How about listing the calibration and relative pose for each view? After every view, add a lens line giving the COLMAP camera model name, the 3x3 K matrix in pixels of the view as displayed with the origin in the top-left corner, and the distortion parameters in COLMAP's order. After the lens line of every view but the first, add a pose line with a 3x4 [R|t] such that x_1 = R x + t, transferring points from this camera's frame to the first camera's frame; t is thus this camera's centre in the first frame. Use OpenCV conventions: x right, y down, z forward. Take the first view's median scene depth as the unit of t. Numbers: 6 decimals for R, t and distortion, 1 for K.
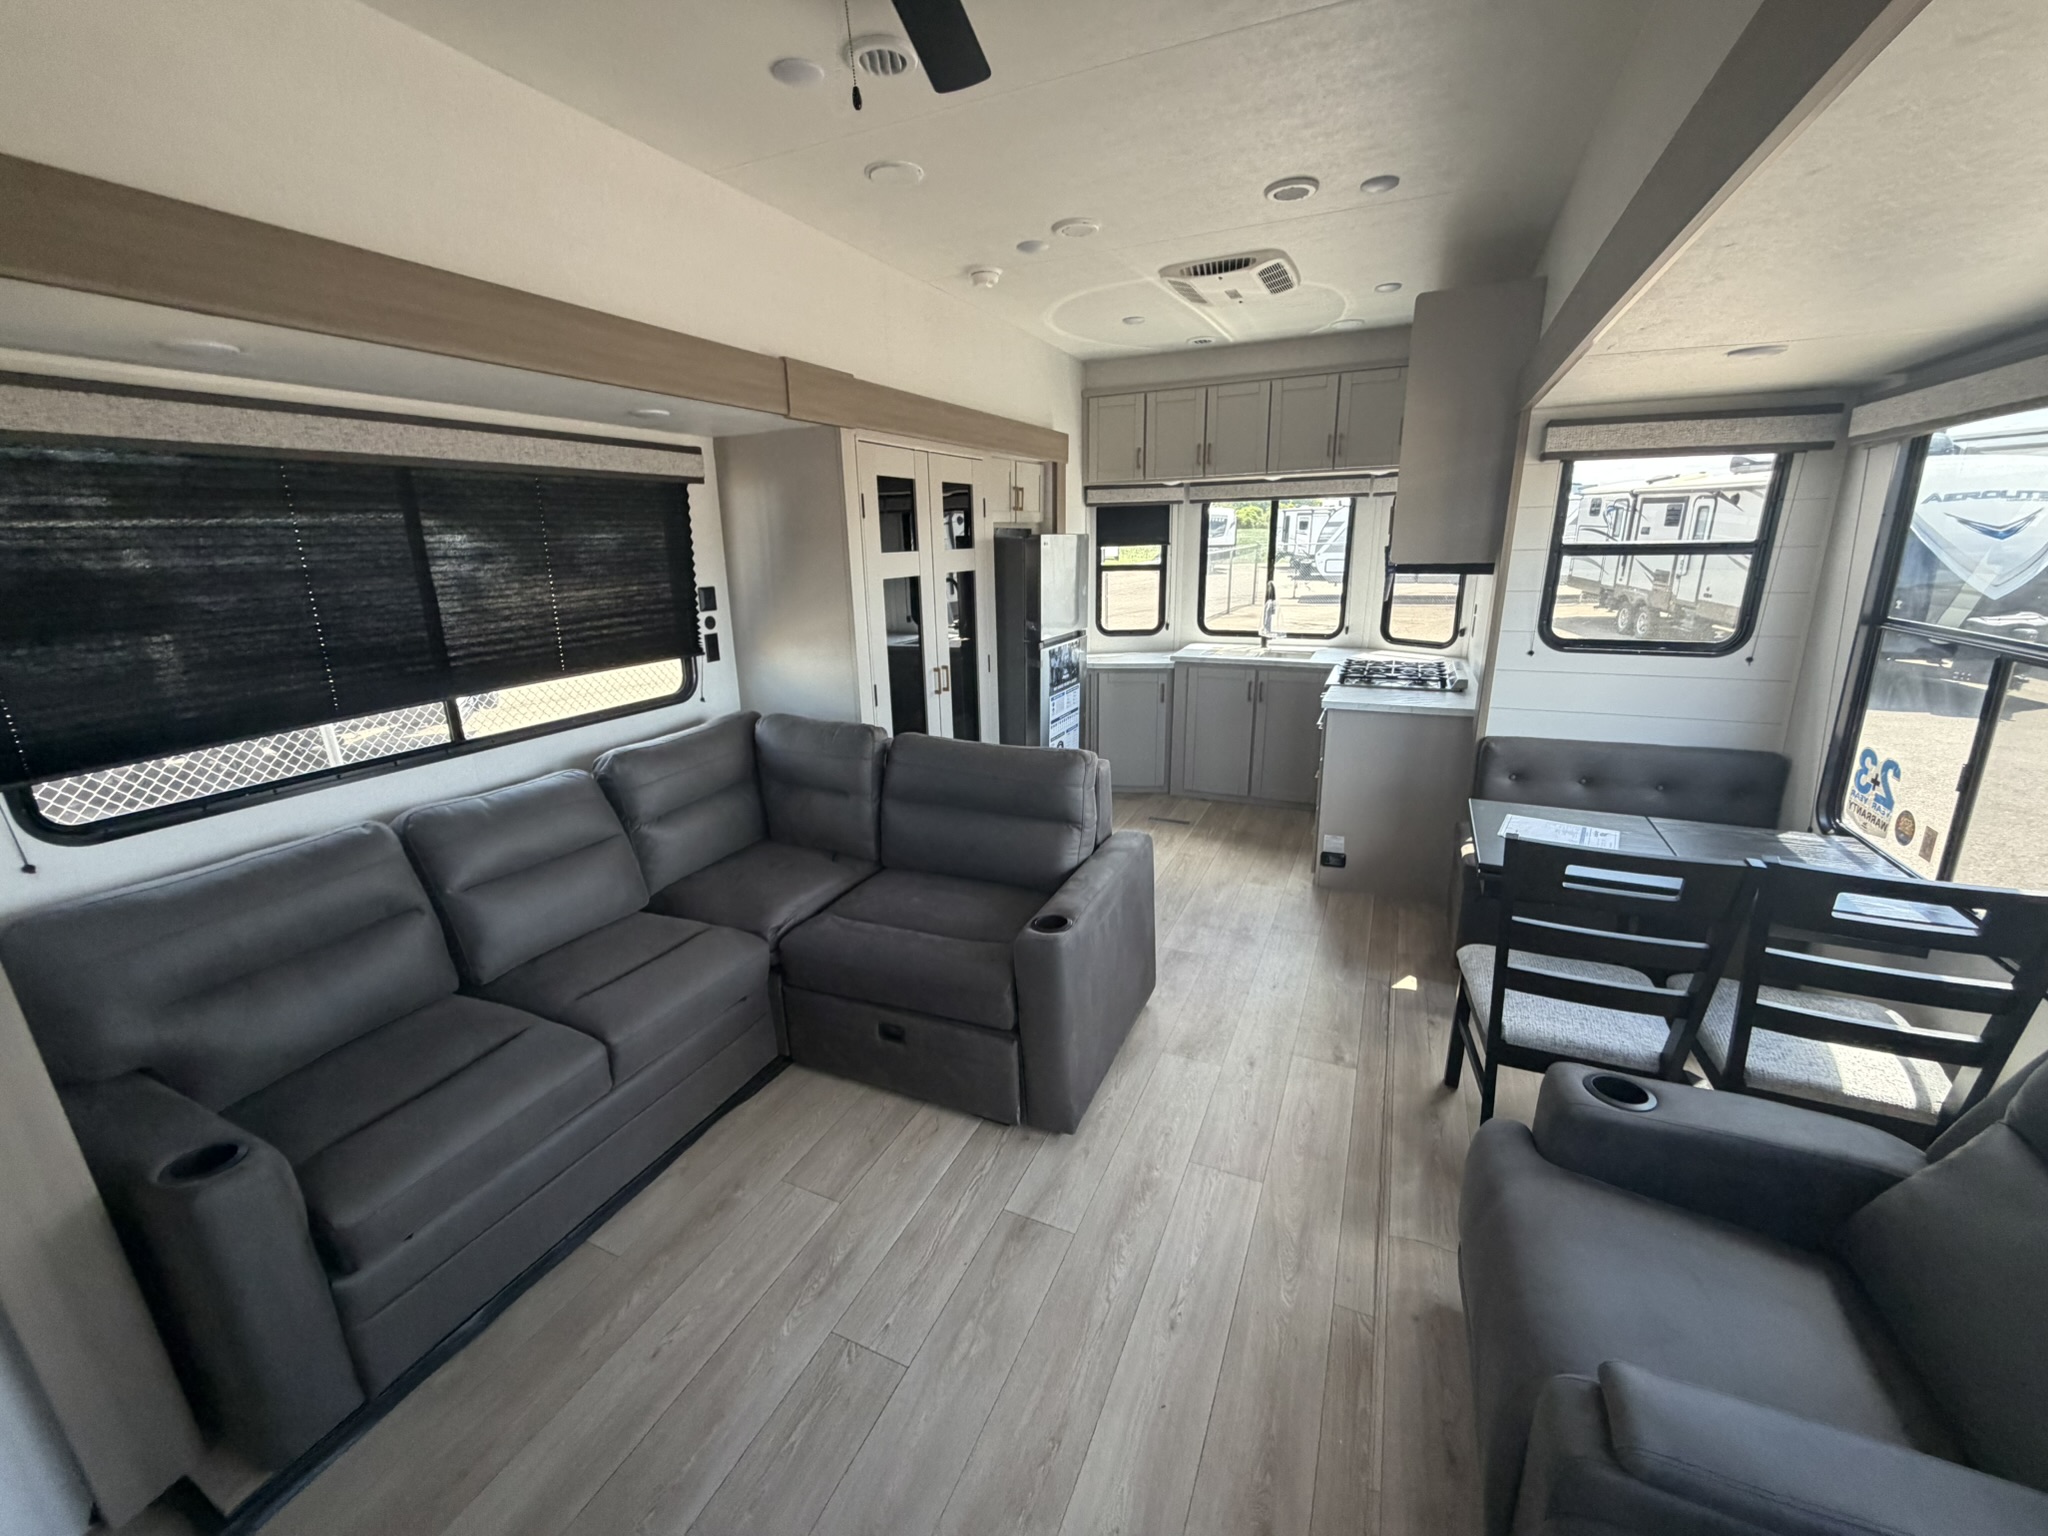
lens RADIAL K [[818.7, 0, 1026.5], [0, 818.7, 772.6], [0, 0, 1]] dist [0.001211, 0.000001]
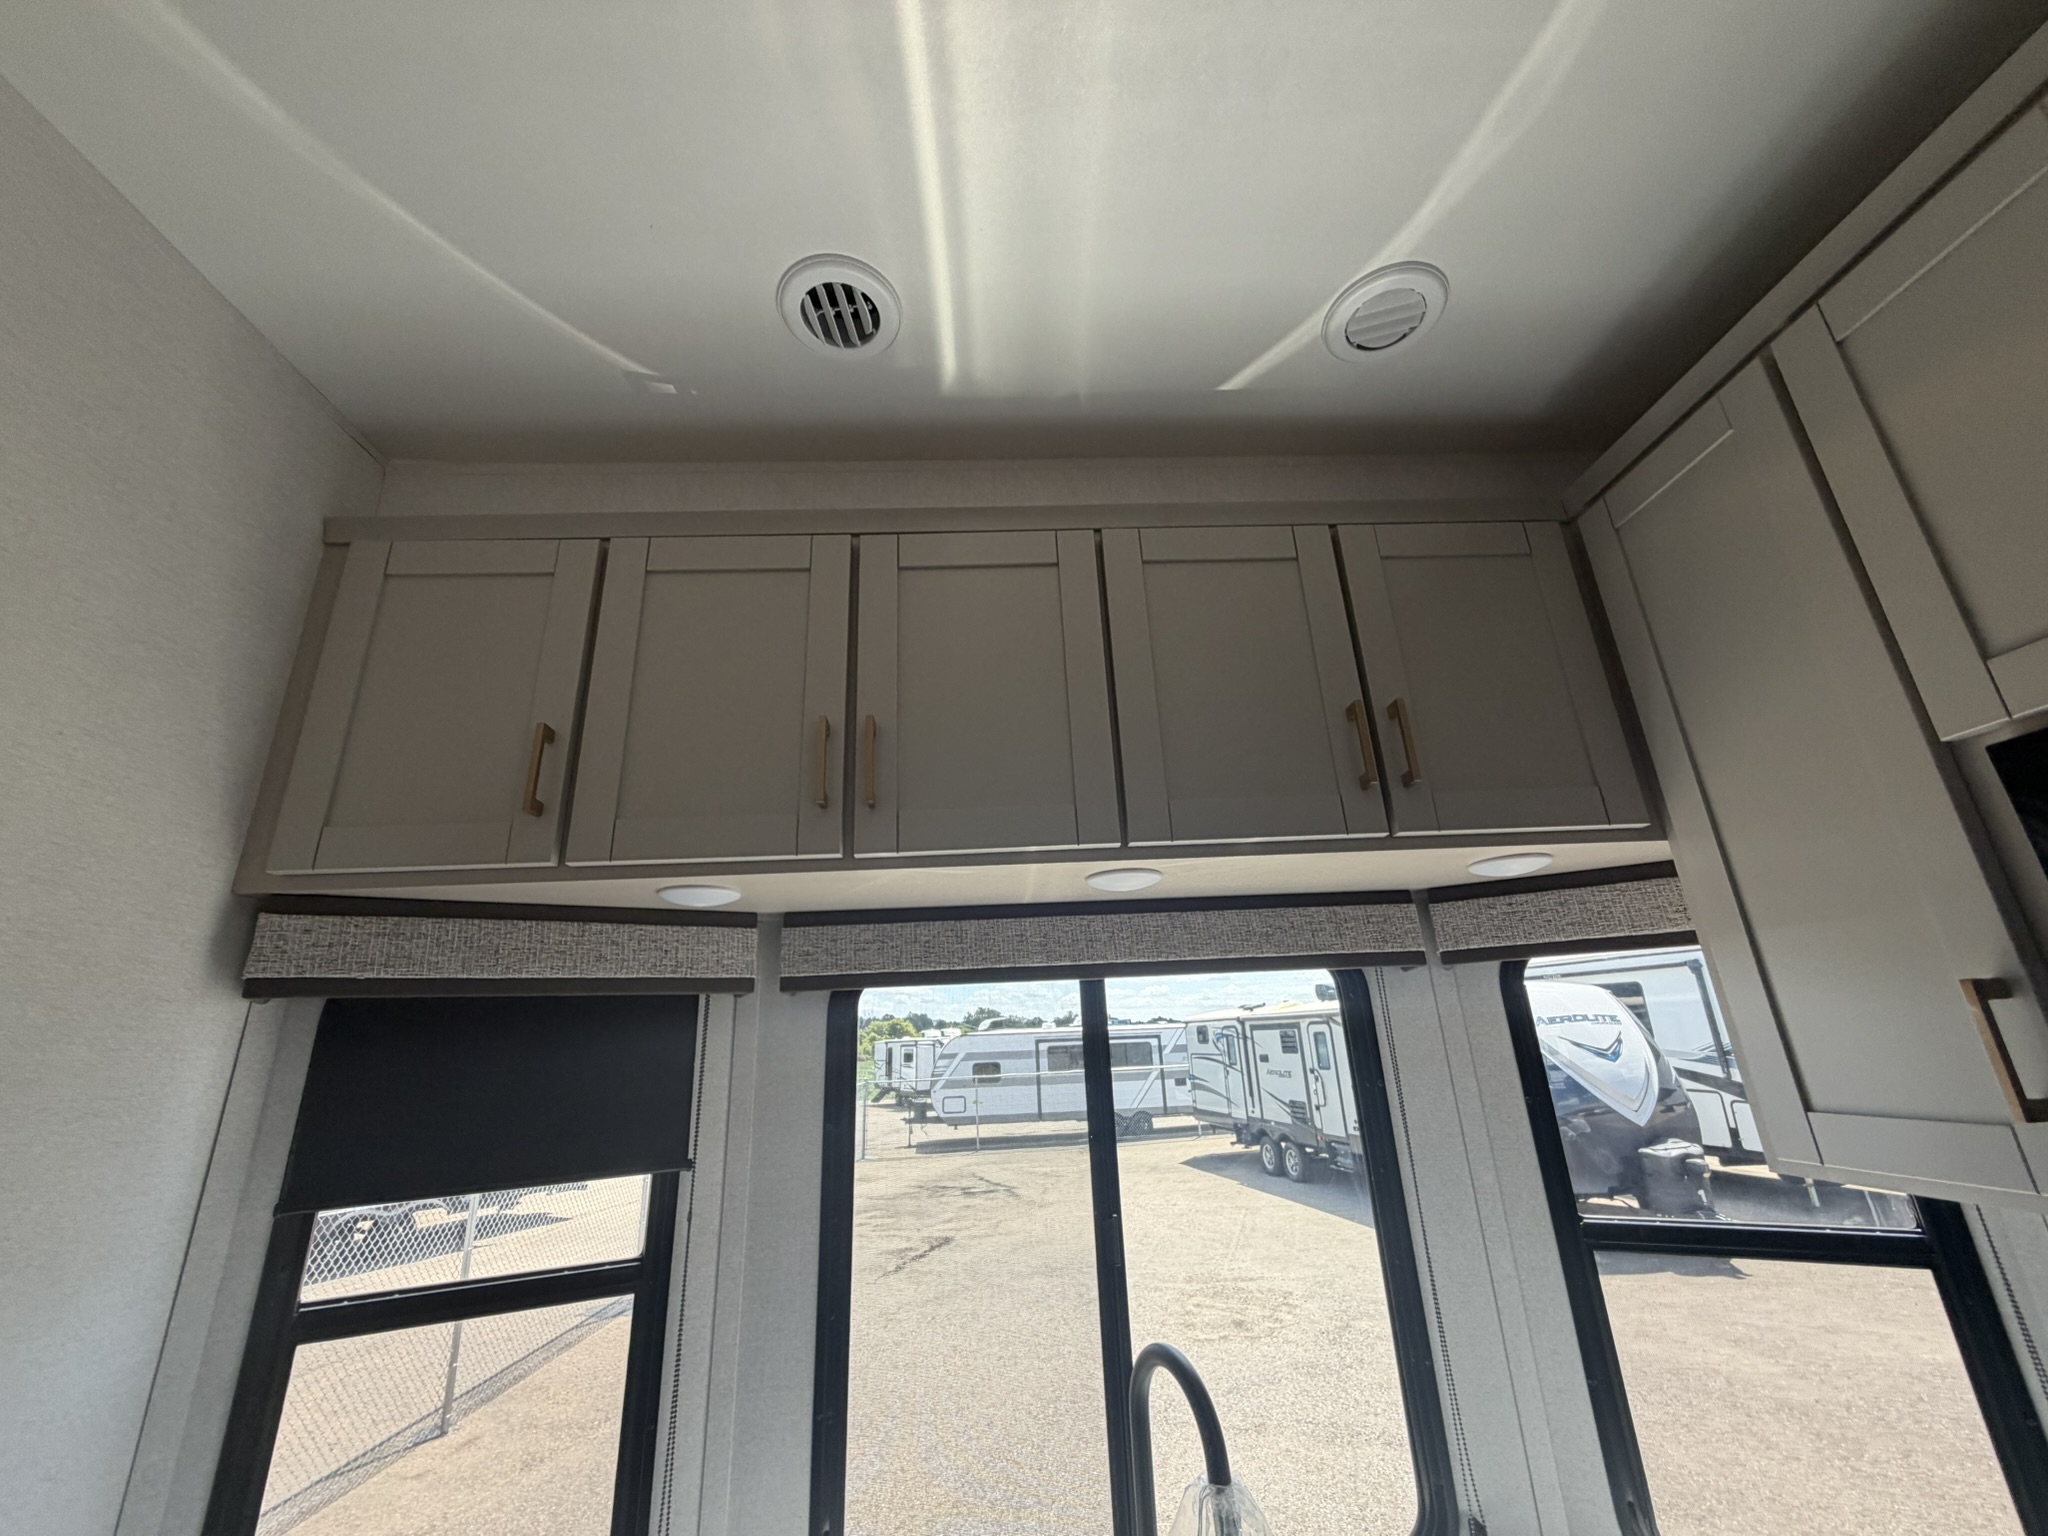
lens RADIAL K [[818.7, 0, 1021.1], [0, 818.7, 775.5], [0, 0, 1]] dist [0.001211, 0.000001]
pose [[0.898213, 0.127506, 0.420661, 0.147177], [0.143222, 0.819883, -0.554328, -0.226909], [-0.415573, 0.558153, 0.718168, 0.732745]]
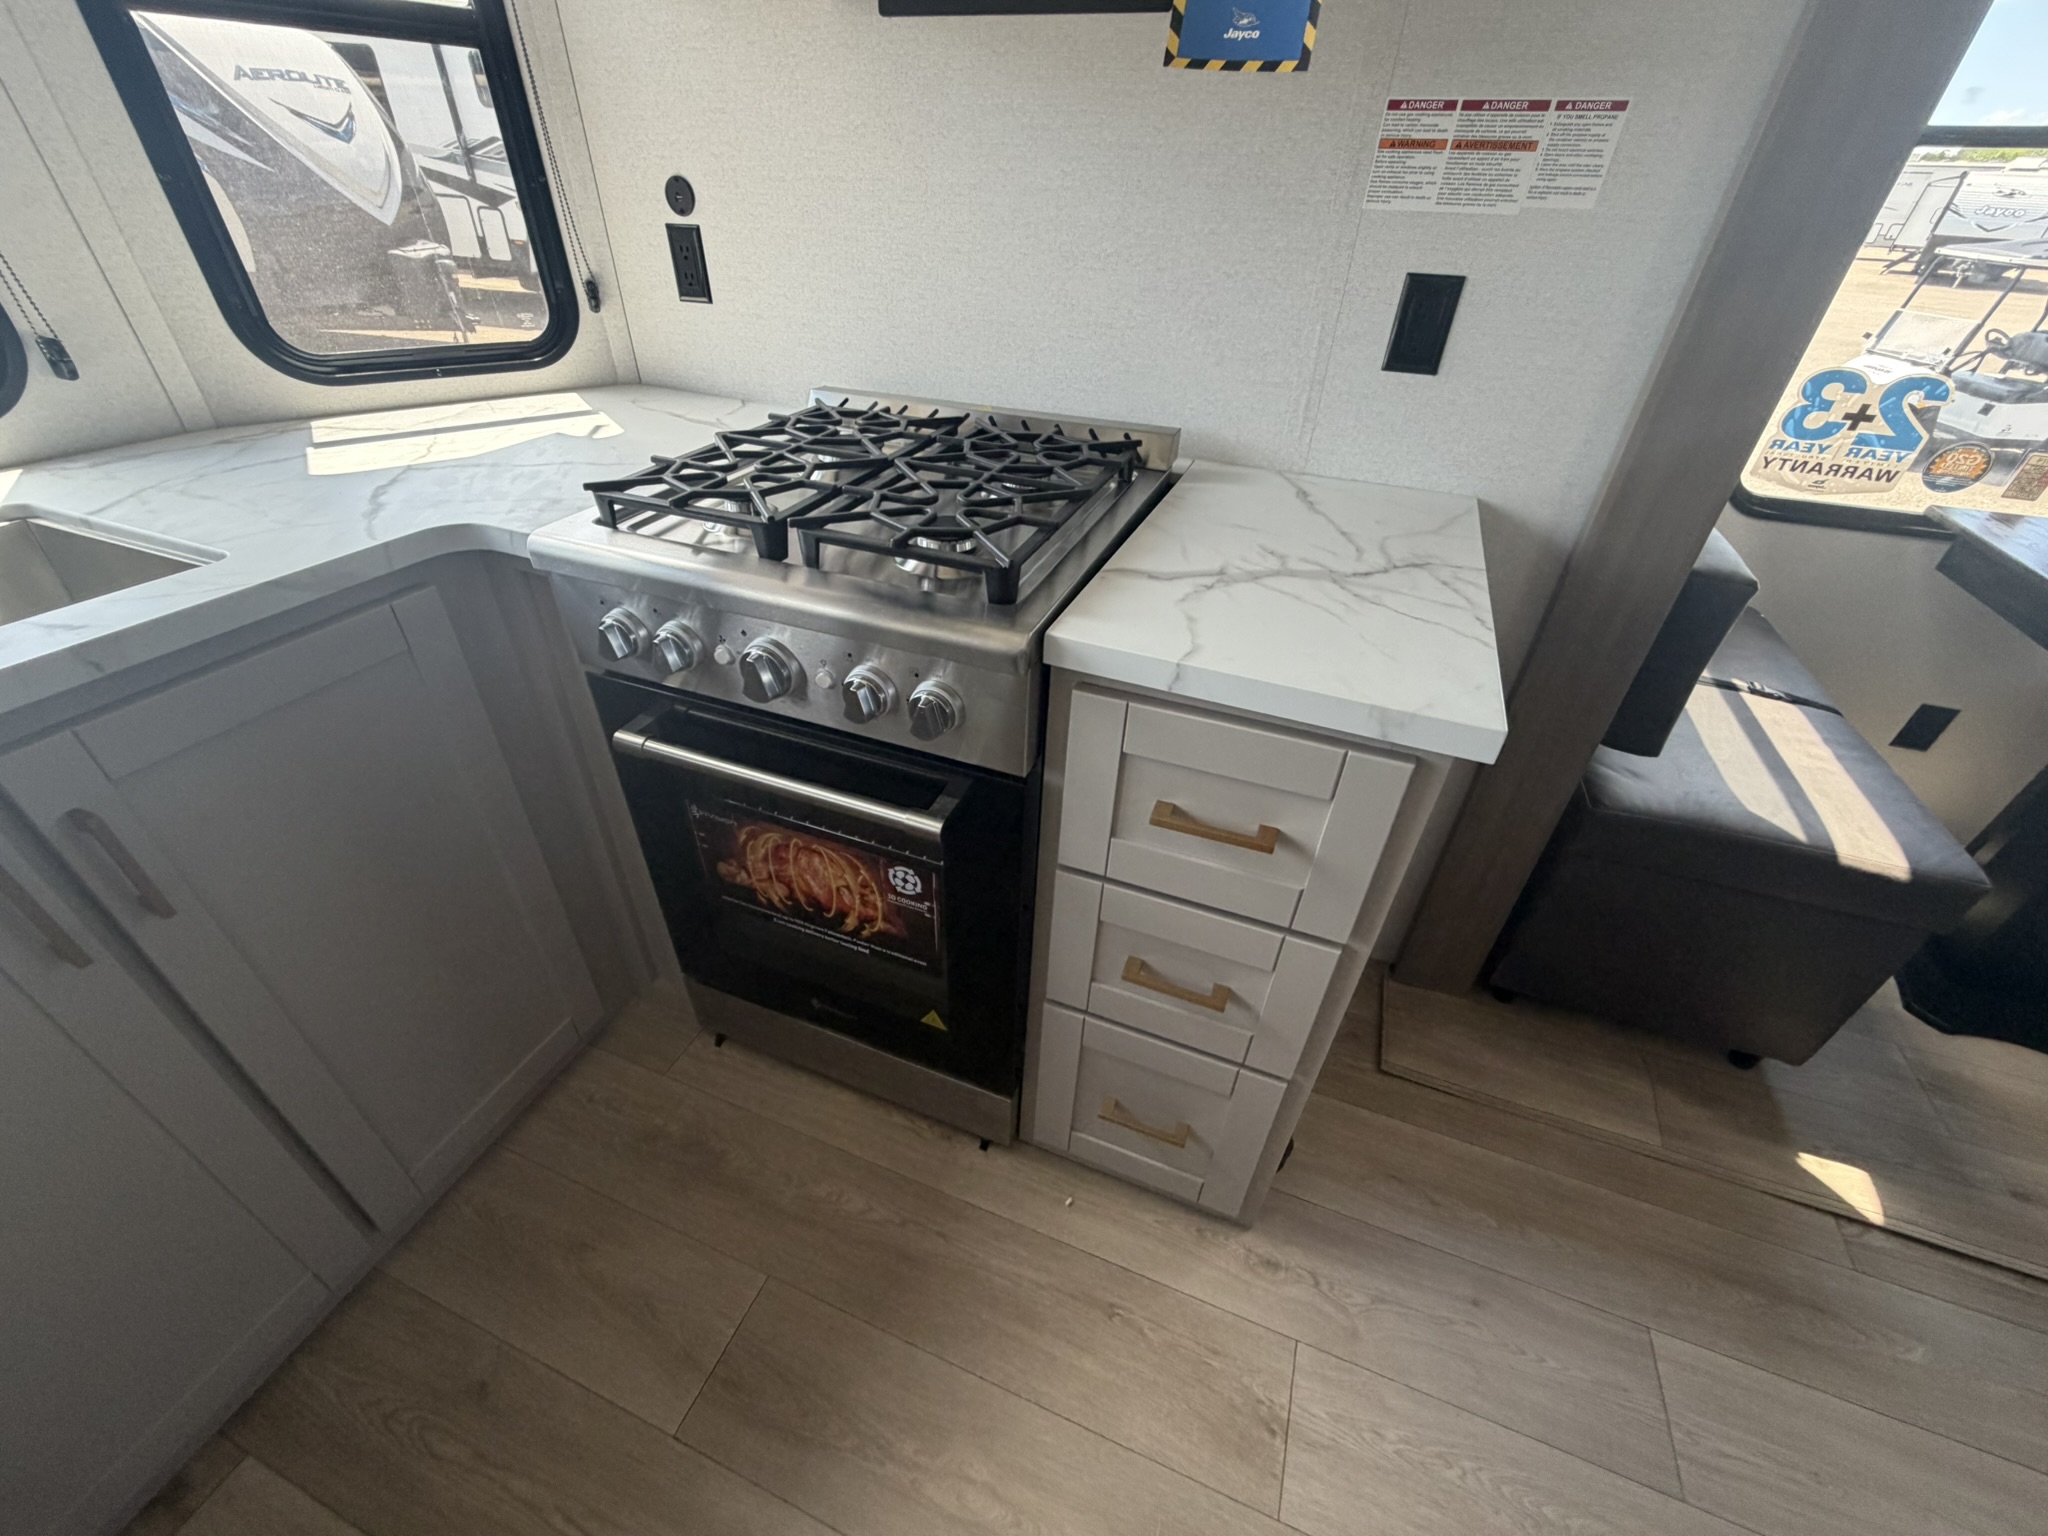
lens RADIAL K [[818.7, 0, 1015.4], [0, 818.7, 775.2], [0, 0, 1]] dist [0.001211, 0.000001]
pose [[-0.048986, -0.574055, 0.817350, 0.146218], [0.253640, 0.784357, 0.566084, -0.140771], [-0.966058, 0.235043, 0.107181, 0.734119]]
